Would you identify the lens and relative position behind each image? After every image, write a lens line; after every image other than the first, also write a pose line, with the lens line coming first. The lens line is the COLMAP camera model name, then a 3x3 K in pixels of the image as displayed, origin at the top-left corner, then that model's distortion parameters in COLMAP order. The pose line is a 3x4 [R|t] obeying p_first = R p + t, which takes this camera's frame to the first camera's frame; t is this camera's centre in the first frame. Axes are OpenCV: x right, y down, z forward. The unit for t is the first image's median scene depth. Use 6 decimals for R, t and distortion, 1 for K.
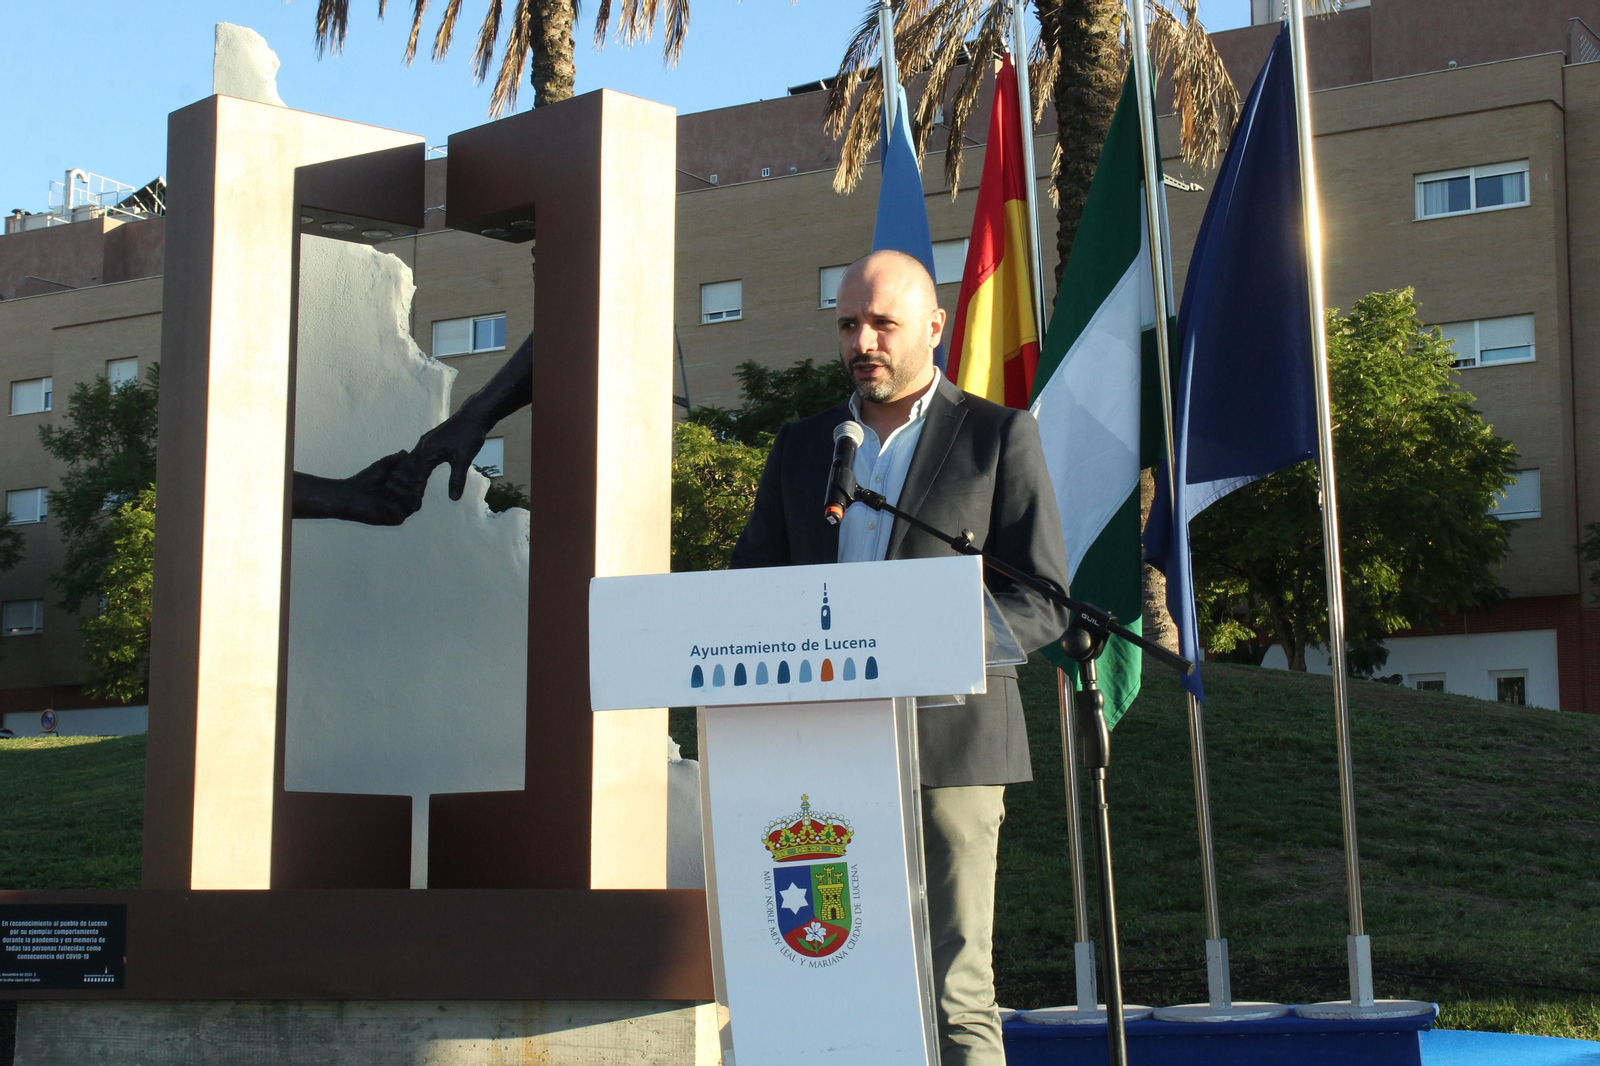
lens RADIAL K [[2841.7, 0, 794.9], [0, 2841.7, 566.5], [0, 0, 1]] dist [0.006398, 0.179064]
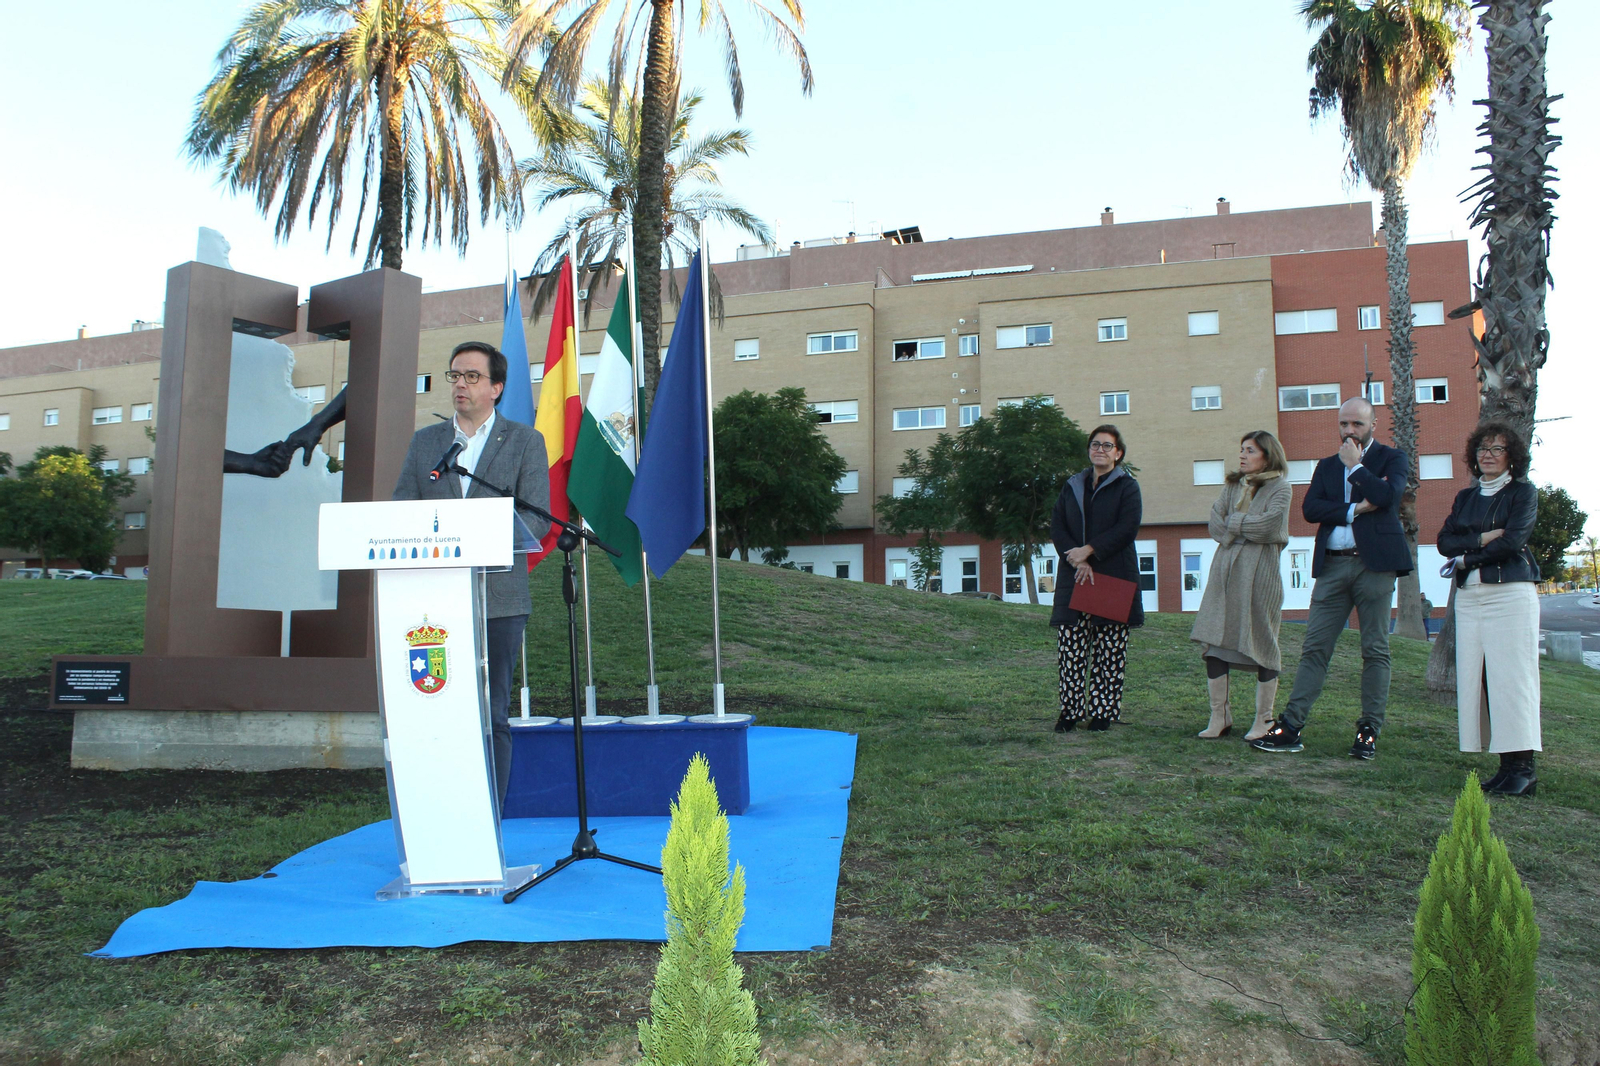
lens RADIAL K [[1332.7, 0, 800.3], [0, 1332.7, 547.6], [0, 0, 1]] dist [-0.171722, 0.152822]
pose [[0.977855, 0.022007, 0.208125, 0.035635], [-0.027969, 0.999277, 0.025745, 0.000975], [-0.207408, -0.030996, 0.977763, 0.016791]]
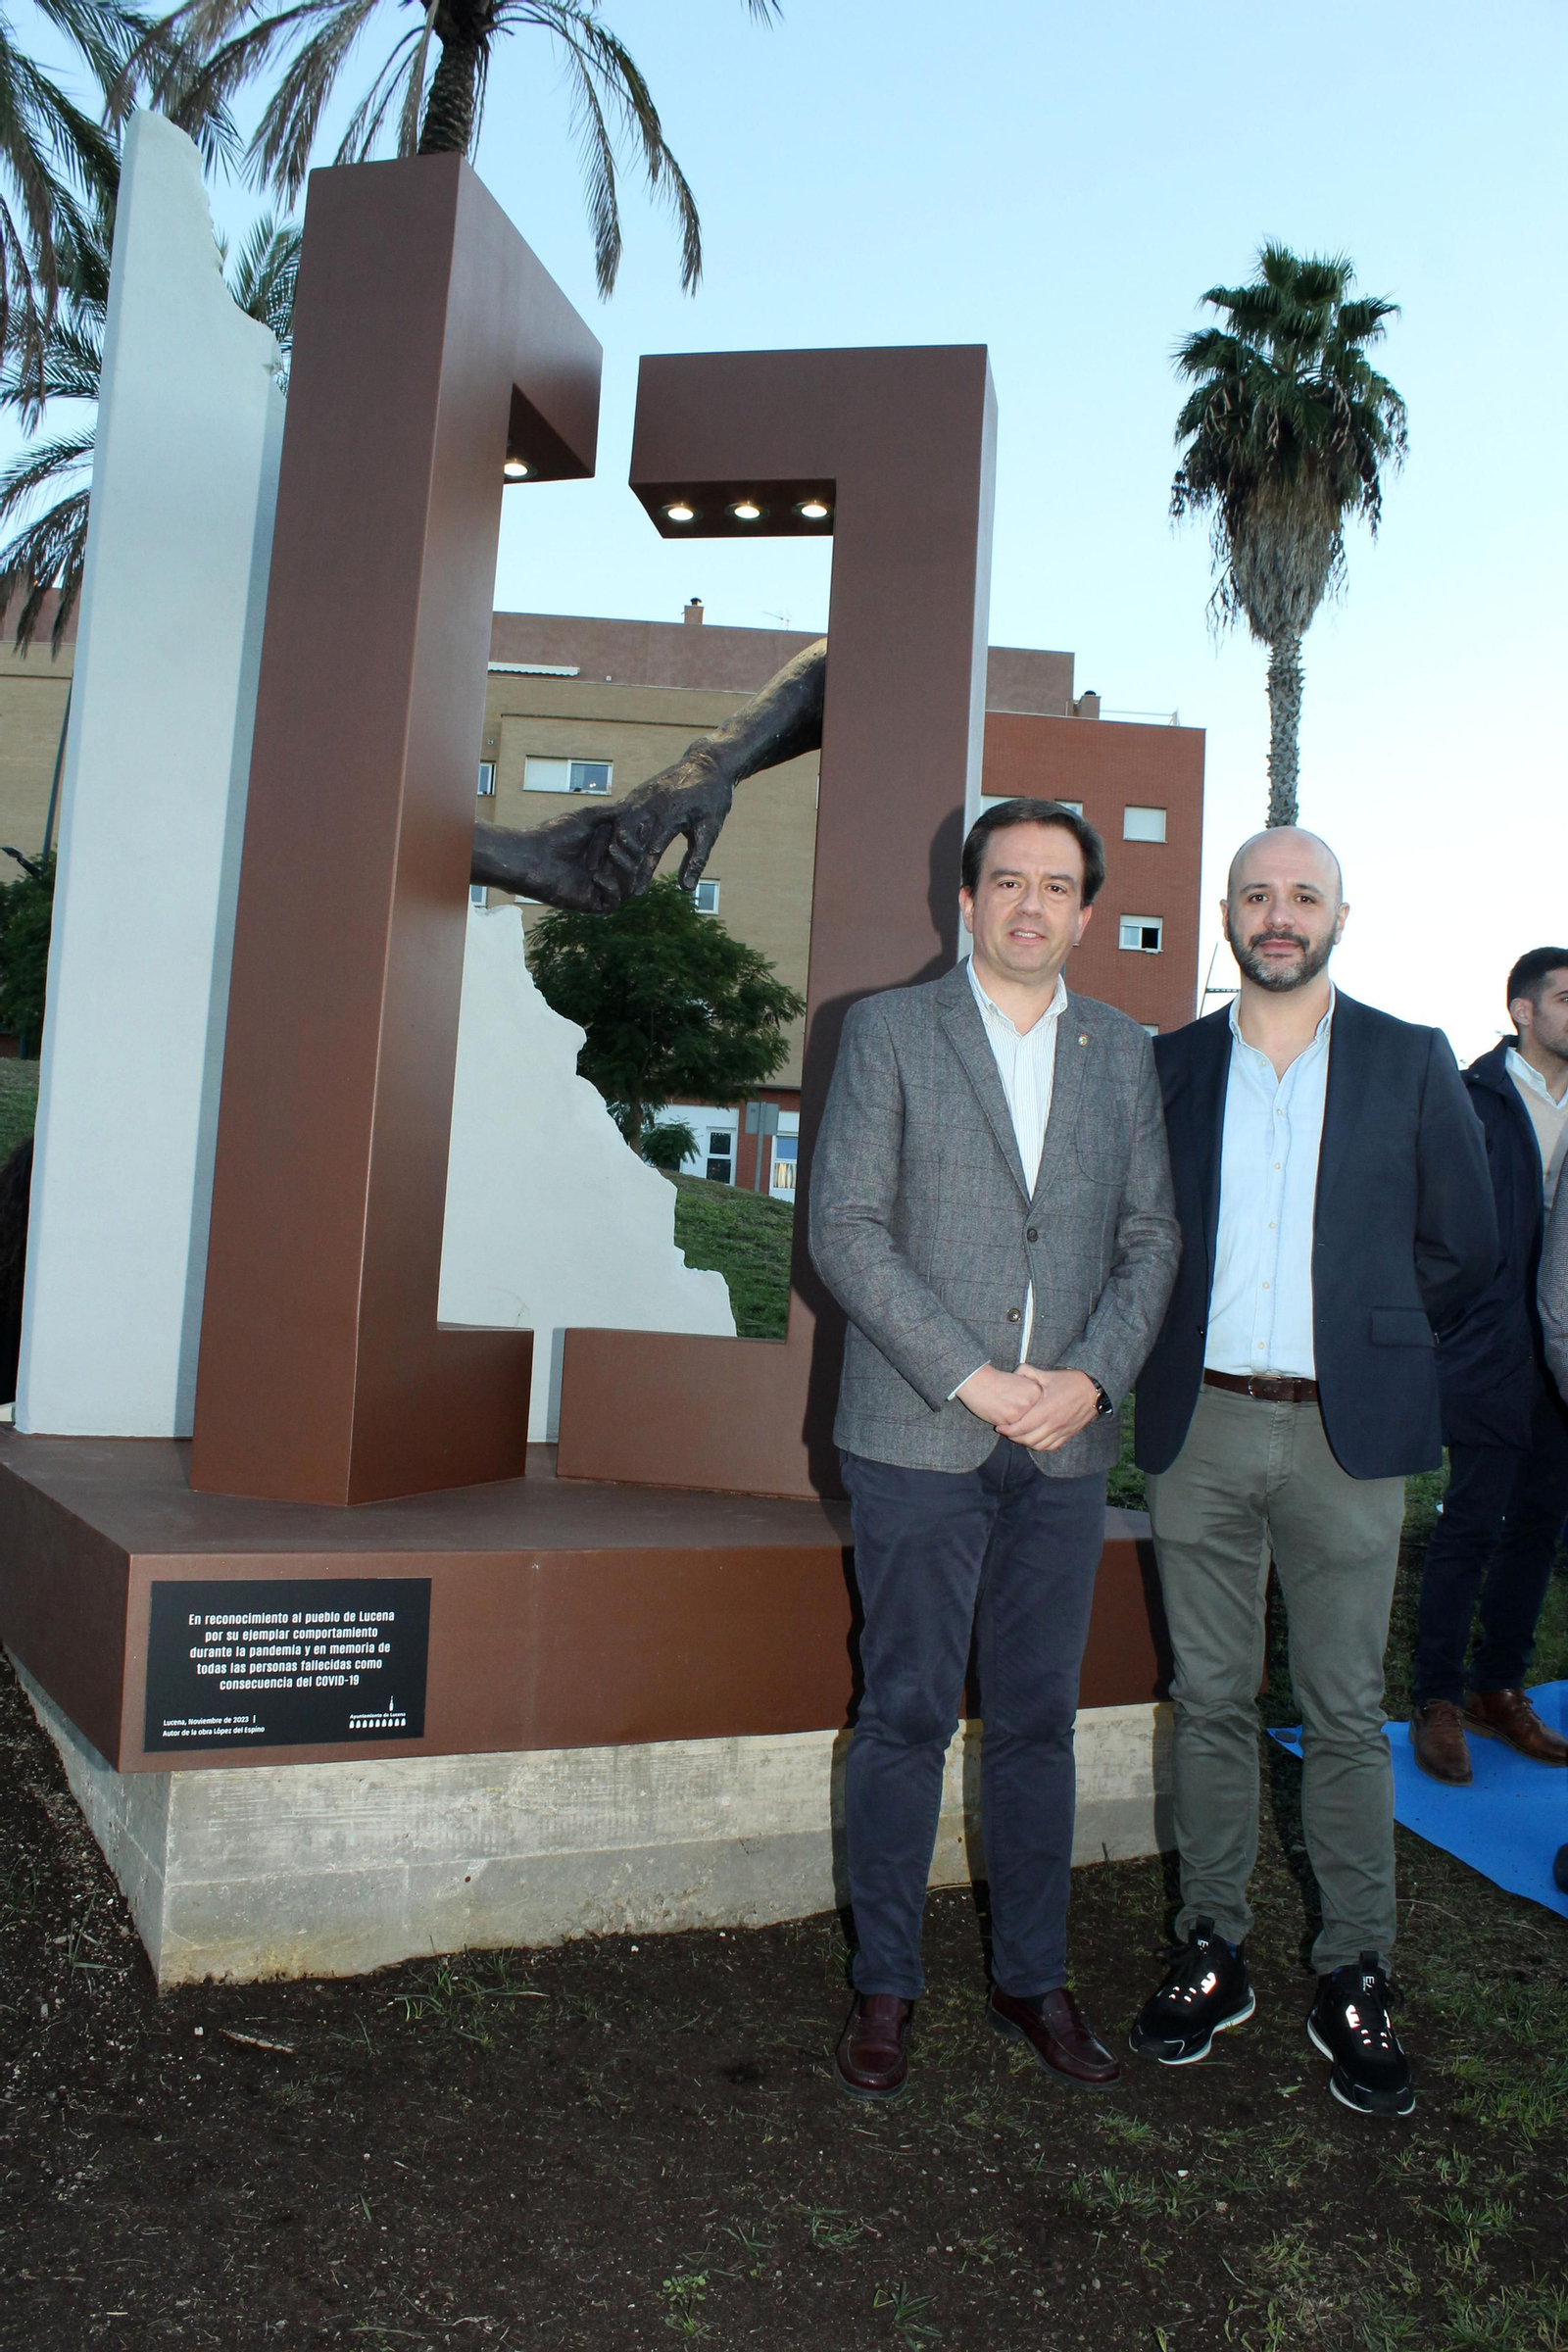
lens RADIAL K [[1959.1, 0, 800.3], [0, 1959.1, 1182.8], [0, 0, 1]] dist [-0.171722, 0.152822]
pose [[0.823673, 0.079011, 0.561534, -0.367496], [-0.124612, 0.991260, 0.043310, 0.022095], [-0.553204, -0.105647, 0.826319, 0.648631]]
